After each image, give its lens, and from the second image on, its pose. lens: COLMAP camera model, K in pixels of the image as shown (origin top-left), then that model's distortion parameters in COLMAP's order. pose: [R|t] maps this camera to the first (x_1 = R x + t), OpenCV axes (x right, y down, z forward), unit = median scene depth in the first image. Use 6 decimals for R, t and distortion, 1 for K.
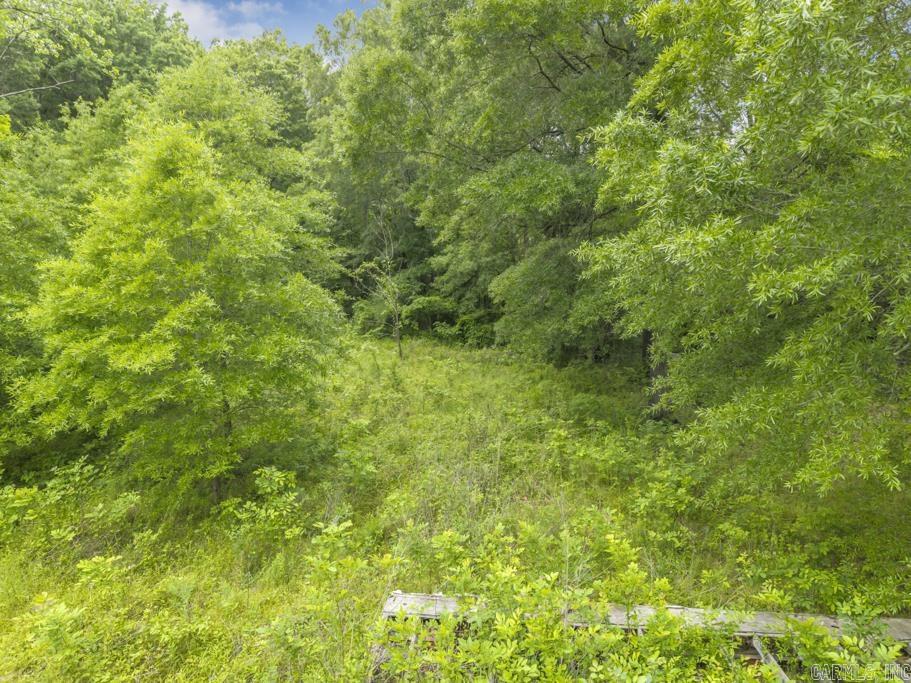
lens RADIAL K [[629.4, 0, 421.7], [0, 629.4, 339.8], [0, 0, 1]] dist [0.041423, -0.007165]
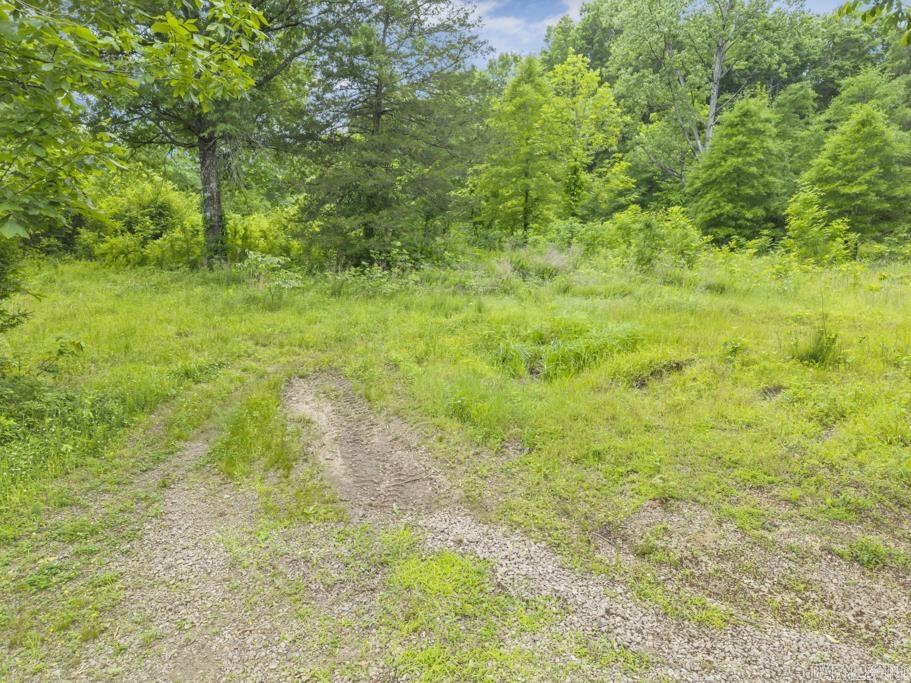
lens RADIAL K [[629.4, 0, 457.3], [0, 629.4, 341.5], [0, 0, 1]] dist [0.041423, -0.007165]
pose [[0.789245, 0.130960, -0.599952, -0.011862], [-0.087858, 0.991025, 0.100748, 0.519186], [0.607761, -0.026804, 0.793667, -2.204891]]
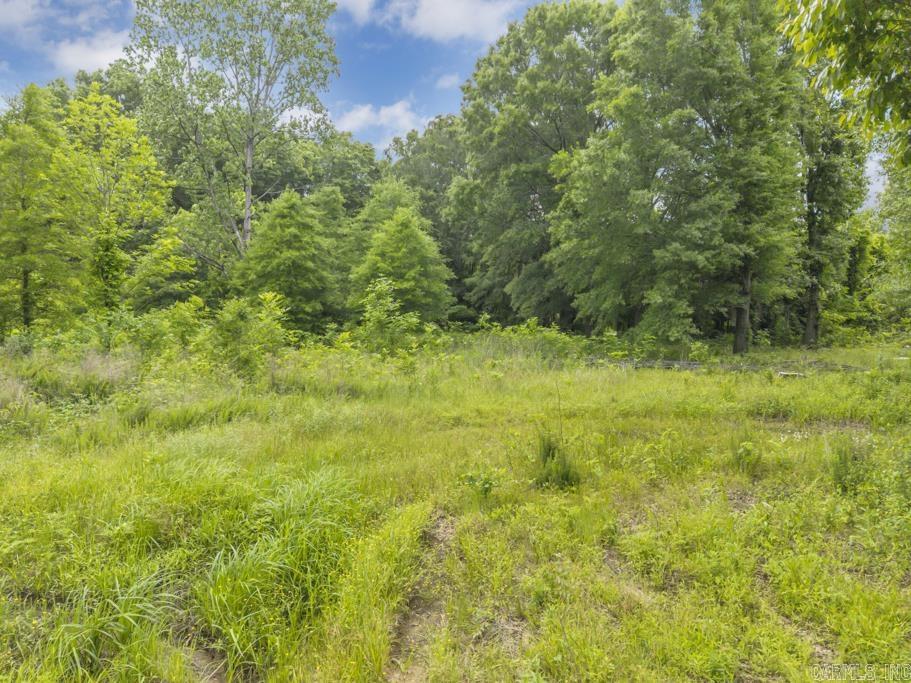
lens RADIAL K [[629.4, 0, 455.6], [0, 629.4, 341.1], [0, 0, 1]] dist [0.041423, -0.007165]
pose [[0.997758, 0.000254, 0.066921, -0.344065], [0.005505, 0.996292, -0.085860, 0.497555], [-0.066695, 0.086035, 0.994057, -1.805679]]
